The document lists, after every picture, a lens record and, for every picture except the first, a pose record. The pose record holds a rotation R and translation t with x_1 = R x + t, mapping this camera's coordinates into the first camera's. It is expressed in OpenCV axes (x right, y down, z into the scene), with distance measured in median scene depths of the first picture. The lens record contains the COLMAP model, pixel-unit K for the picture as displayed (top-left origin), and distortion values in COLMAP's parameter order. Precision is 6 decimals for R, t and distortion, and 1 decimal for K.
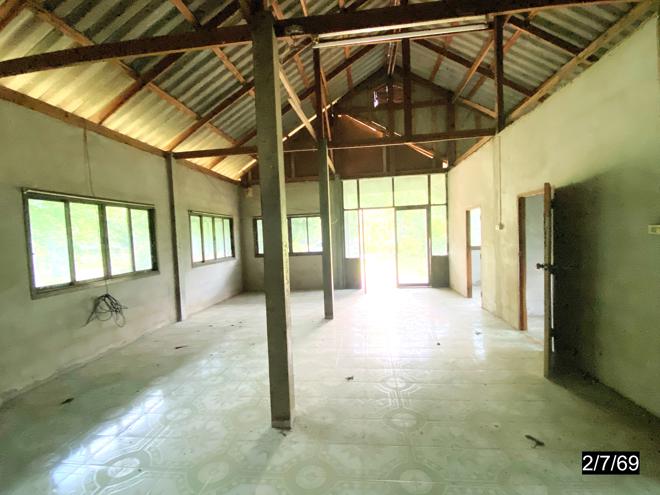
lens RADIAL K [[306.2, 0, 330.0], [0, 306.2, 247.5], [0, 0, 1]] dist [-0.000373, -0.029773]
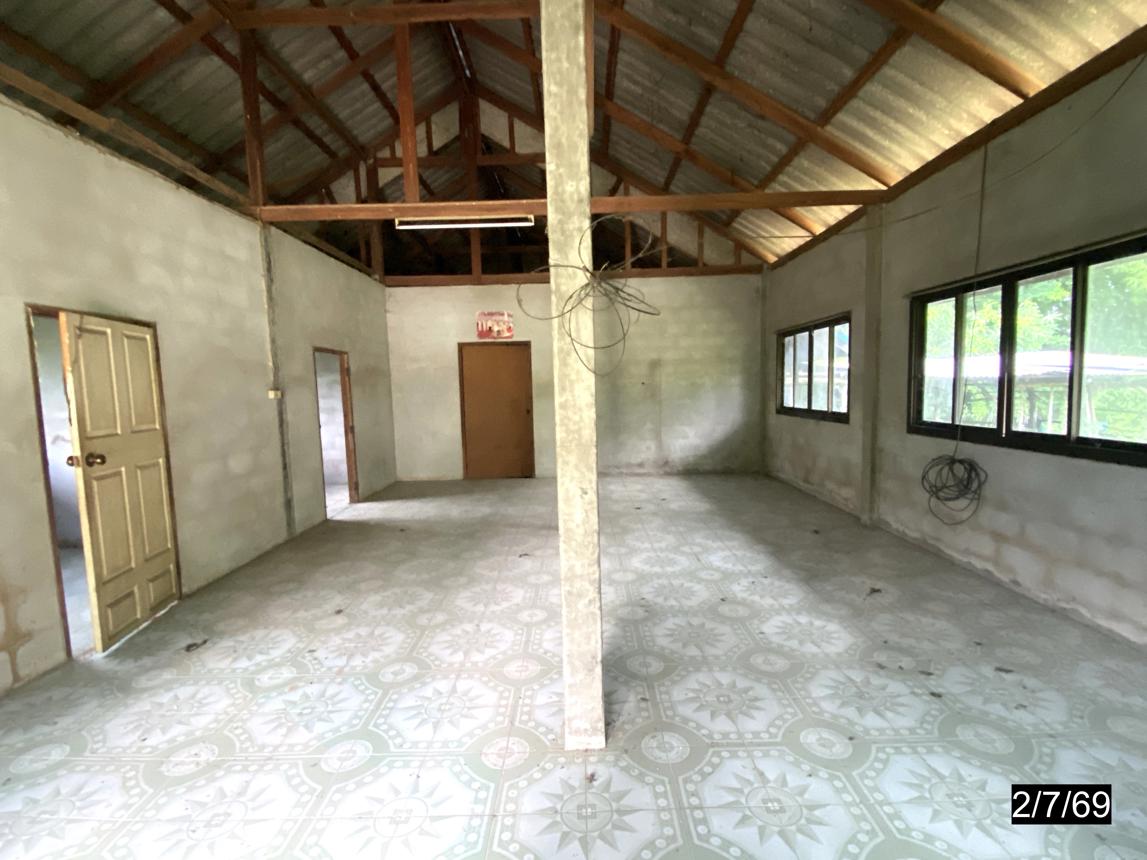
lens RADIAL K [[531.6, 0, 573.5], [0, 531.6, 430.0], [0, 0, 1]] dist [0.000268, -0.031025]
pose [[-0.991788, 0.078583, -0.100900, 0.038154], [0.064684, 0.988826, 0.134313, -0.068228], [0.110327, 0.126683, -0.985789, 1.878960]]
